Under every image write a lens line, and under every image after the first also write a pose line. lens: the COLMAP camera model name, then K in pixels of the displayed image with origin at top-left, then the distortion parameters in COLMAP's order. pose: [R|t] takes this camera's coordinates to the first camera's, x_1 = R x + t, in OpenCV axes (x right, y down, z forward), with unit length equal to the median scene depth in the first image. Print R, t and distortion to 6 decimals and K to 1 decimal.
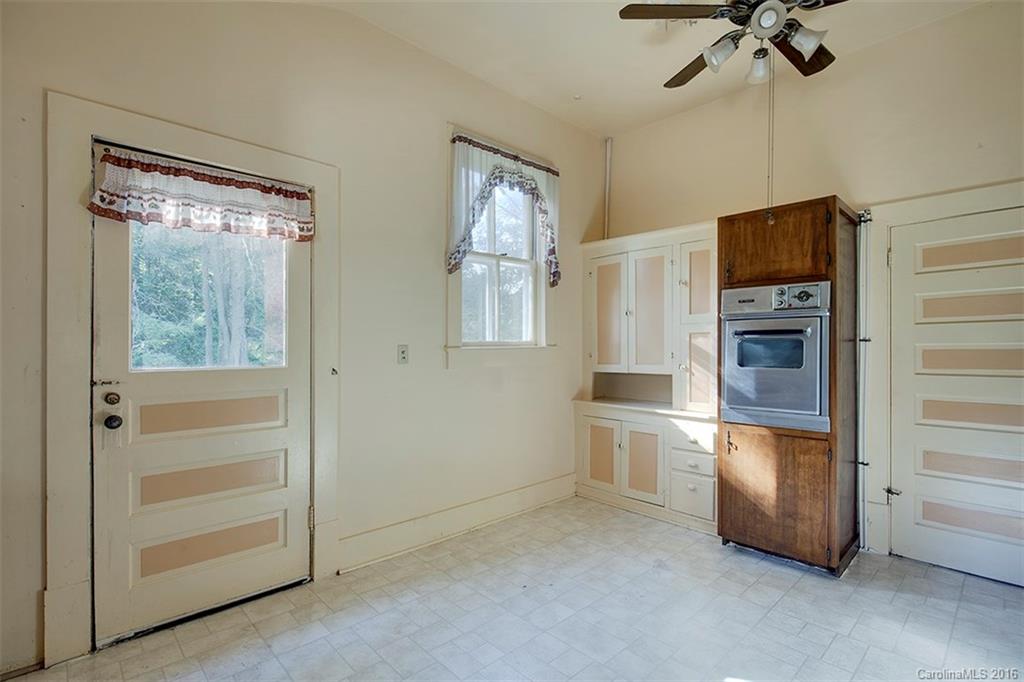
lens RADIAL K [[483.6, 0, 514.3], [0, 483.6, 347.5], [0, 0, 1]] dist [-0.006898, -0.000465]
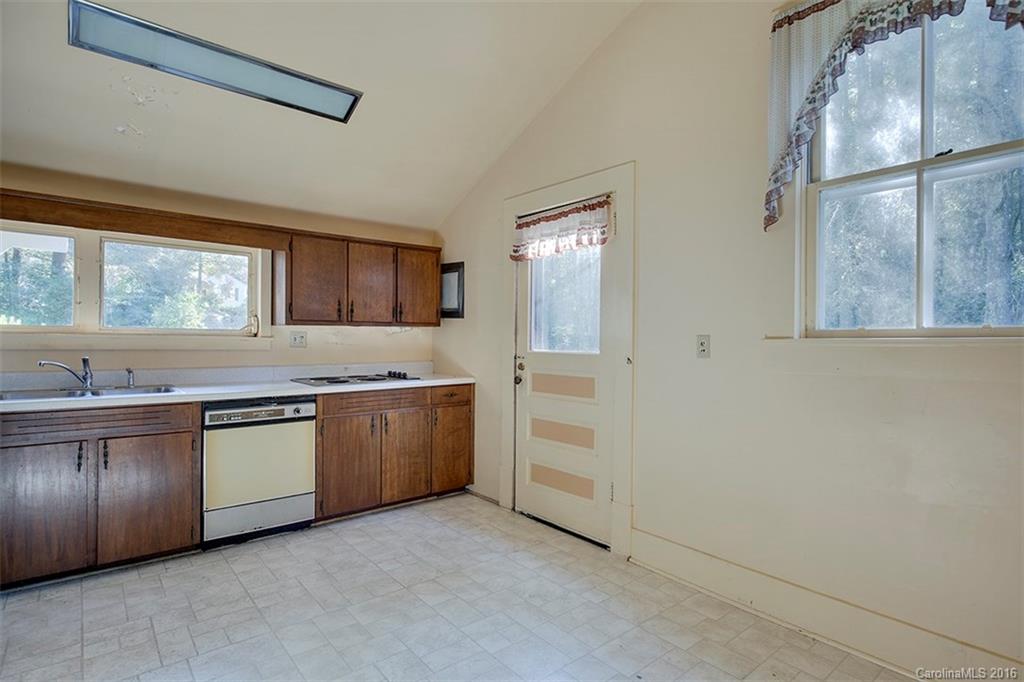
lens RADIAL K [[526.2, 0, 512.0], [0, 526.2, 341.0], [0, 0, 1]] dist [0.000243, -0.000003]
pose [[-0.071749, -0.000012, -0.997423, 0.928656], [-0.016701, 0.999860, 0.001189, 0.012516], [0.997283, 0.016743, -0.071739, 1.009157]]
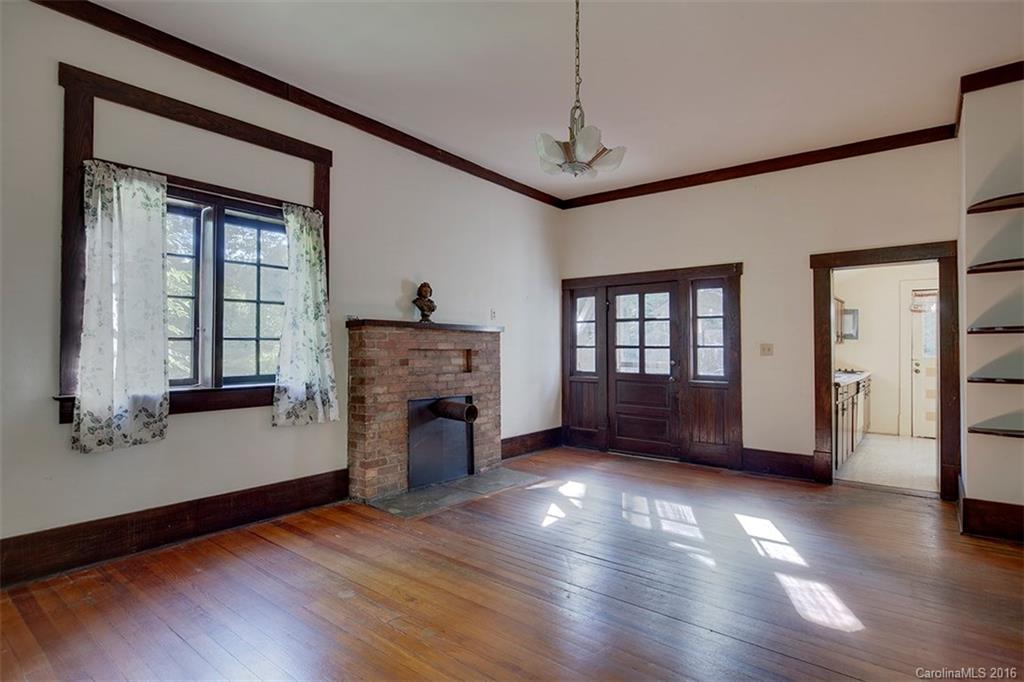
lens RADIAL K [[526.2, 0, 512.0], [0, 526.2, 341.0], [0, 0, 1]] dist [0.000243, -0.000003]
pose [[0.132323, -0.006507, -0.991185, 2.296022], [-0.006517, 0.999951, -0.007434, -0.013958], [0.991185, 0.007443, 0.132274, -2.168615]]
